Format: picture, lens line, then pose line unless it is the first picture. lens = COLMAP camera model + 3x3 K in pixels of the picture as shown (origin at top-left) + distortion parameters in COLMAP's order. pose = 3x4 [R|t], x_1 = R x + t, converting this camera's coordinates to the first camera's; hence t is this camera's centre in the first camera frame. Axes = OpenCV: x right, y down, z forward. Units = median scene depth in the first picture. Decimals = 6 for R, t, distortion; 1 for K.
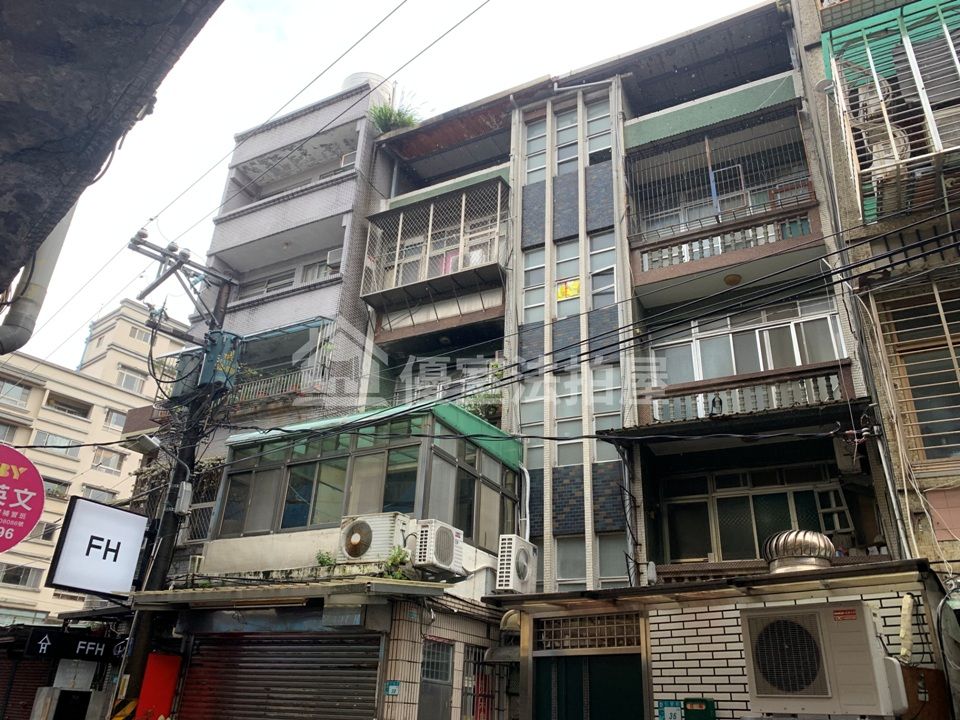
lens RADIAL K [[737.4, 0, 485.4], [0, 737.4, 358.7], [0, 0, 1]] dist [0.026033, -0.027095]
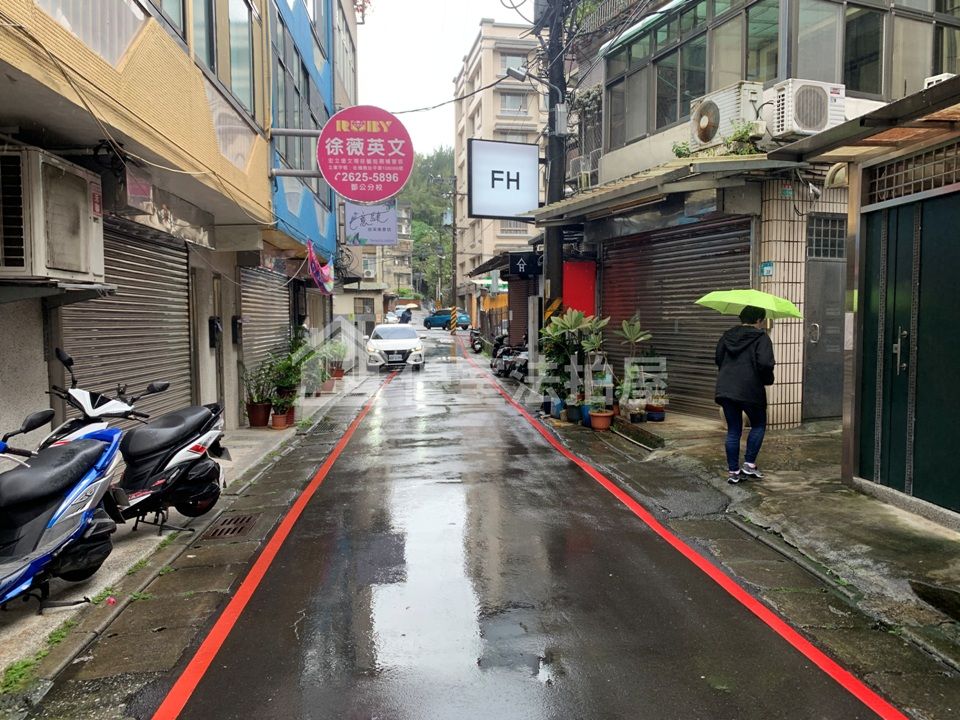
lens RADIAL K [[737.4, 0, 485.4], [0, 737.4, 358.7], [0, 0, 1]] dist [0.026033, -0.027095]
pose [[0.767098, -0.011789, -0.641422, 0.131073], [0.316989, 0.876216, 0.362993, 0.055422], [0.557745, -0.481775, 0.675880, 0.064999]]
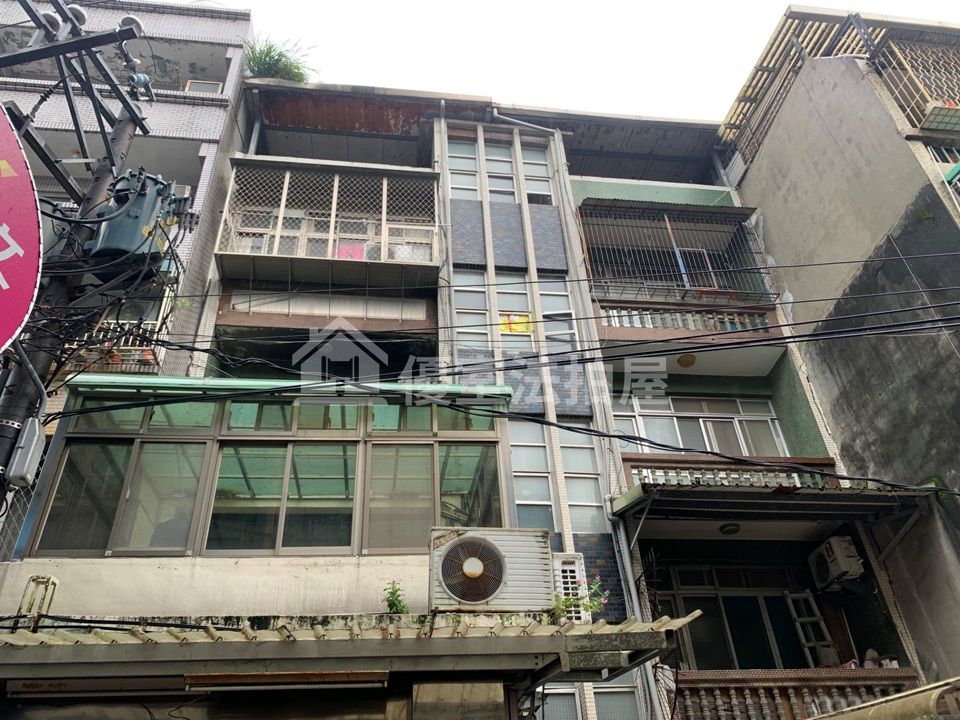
lens RADIAL K [[739.7, 0, 477.8], [0, 739.7, 364.4], [0, 0, 1]] dist [0.014441, -0.004269]
pose [[0.820621, 0.272459, 0.502341, -0.329071], [-0.176805, 0.956947, -0.230200, 0.149538], [-0.543434, 0.100091, 0.833463, 0.343913]]
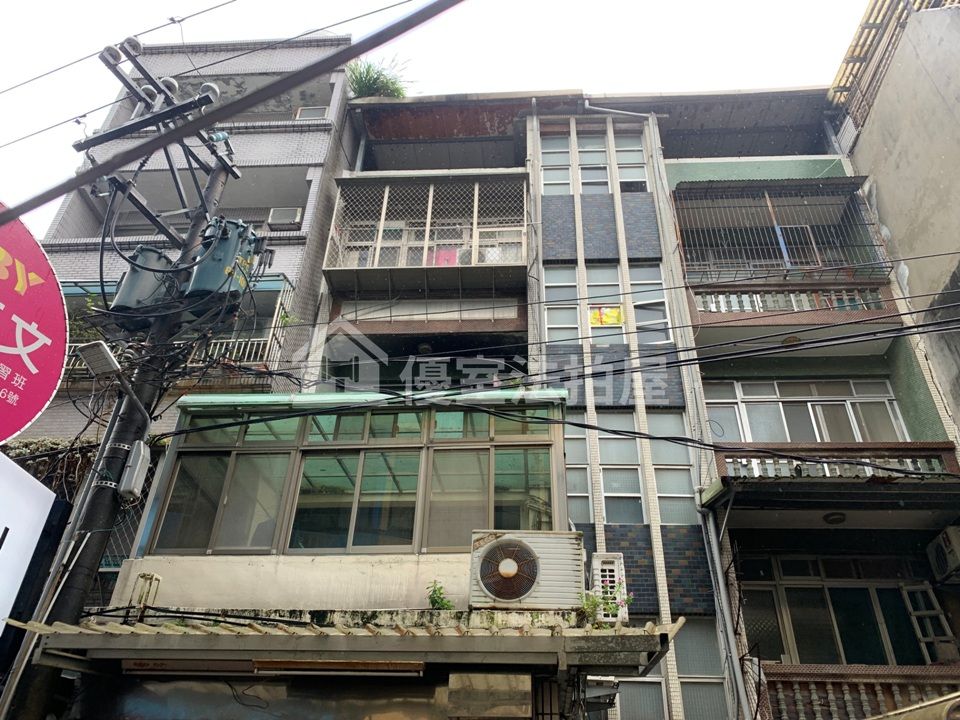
lens RADIAL K [[737.4, 0, 485.4], [0, 737.4, 358.7], [0, 0, 1]] dist [0.026033, -0.027095]
pose [[0.915212, 0.219803, 0.337749, -0.288341], [-0.168052, 0.969964, -0.175863, 0.124440], [-0.366260, 0.104192, 0.924661, 0.286954]]
